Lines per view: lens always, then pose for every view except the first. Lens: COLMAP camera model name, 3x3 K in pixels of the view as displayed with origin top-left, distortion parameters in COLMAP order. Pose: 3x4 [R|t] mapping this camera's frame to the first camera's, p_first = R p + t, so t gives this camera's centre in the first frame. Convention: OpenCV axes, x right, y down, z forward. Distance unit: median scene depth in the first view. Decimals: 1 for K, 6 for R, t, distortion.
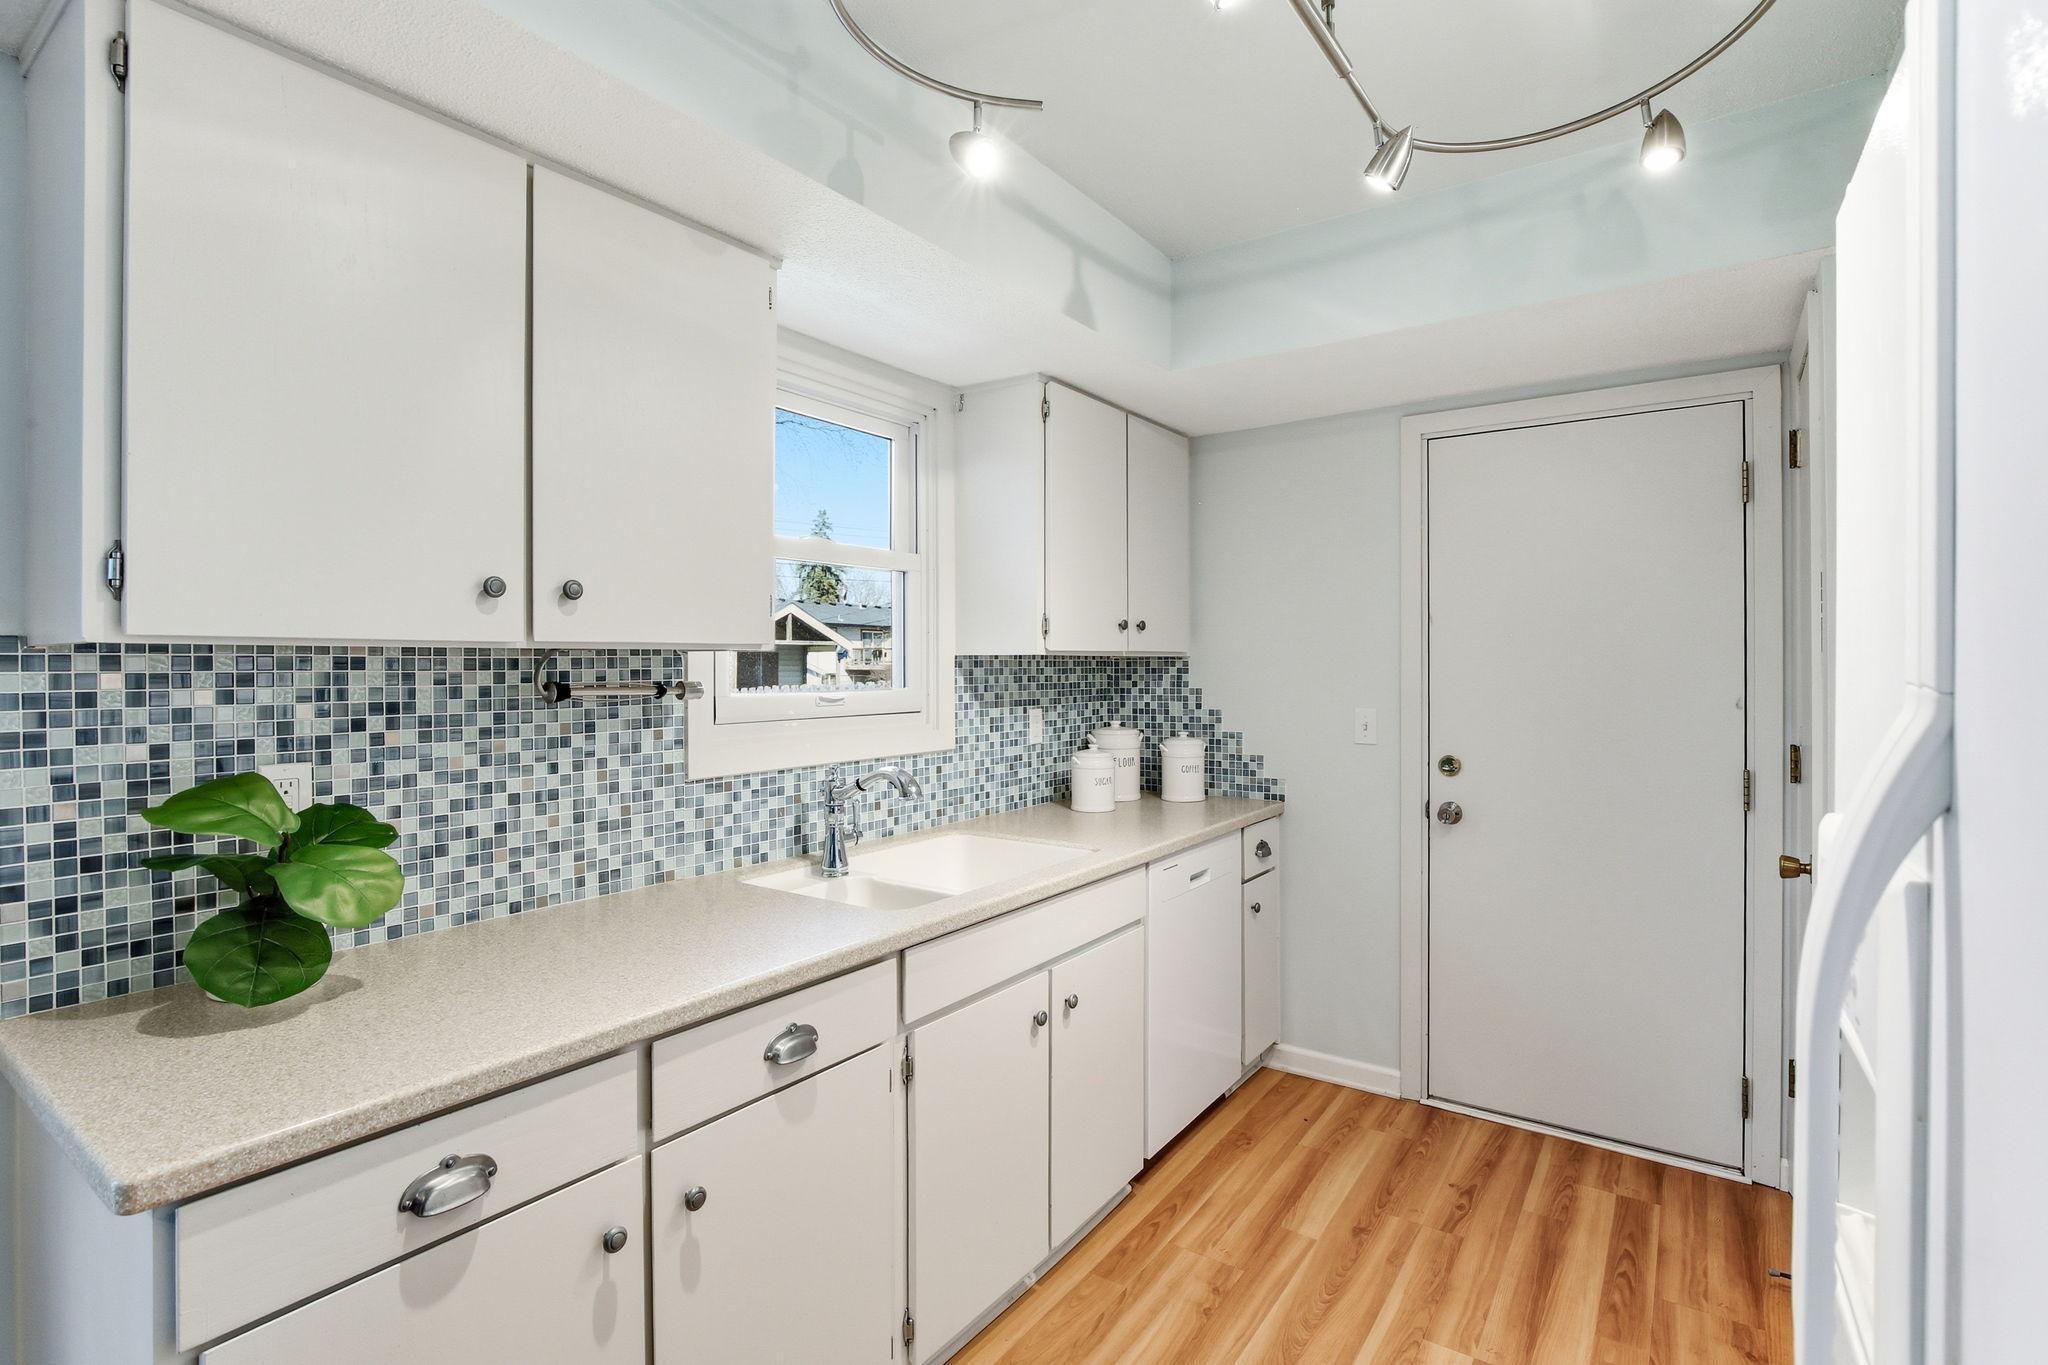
lens RADIAL K [[960.2, 0, 1021.7], [0, 960.2, 667.3], [0, 0, 1]] dist [-0.014488, 0.001740]
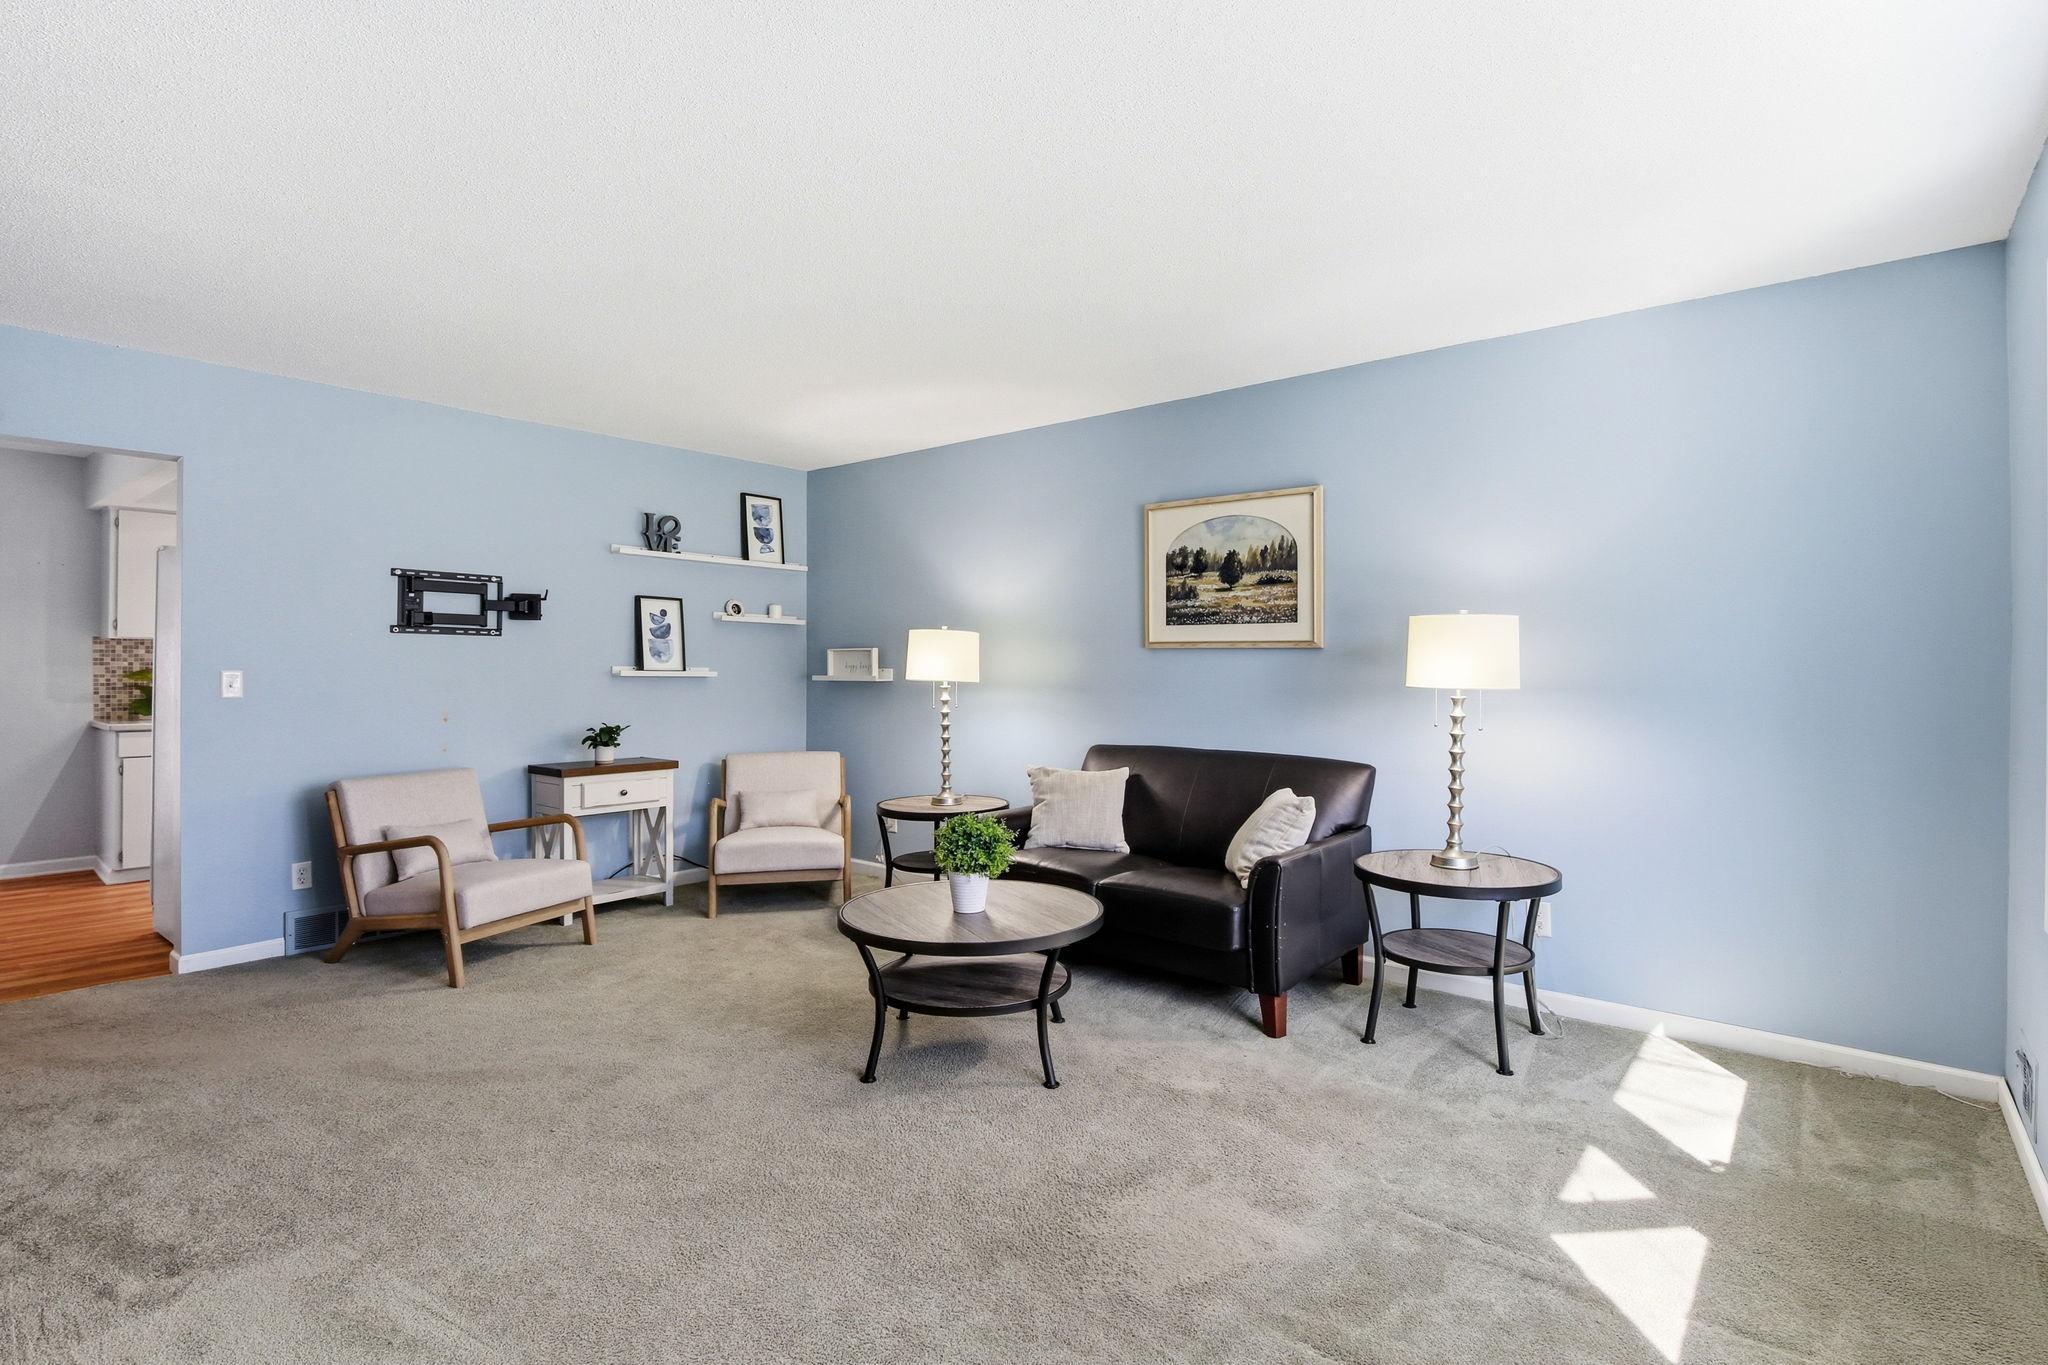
lens RADIAL K [[960.2, 0, 1045.7], [0, 960.2, 672.2], [0, 0, 1]] dist [-0.014488, 0.001740]
pose [[0.998549, 0.011591, -0.052589, 3.374556], [-0.011422, 0.999929, 0.003510, 0.062940], [0.052626, -0.002905, 0.998610, -2.997910]]
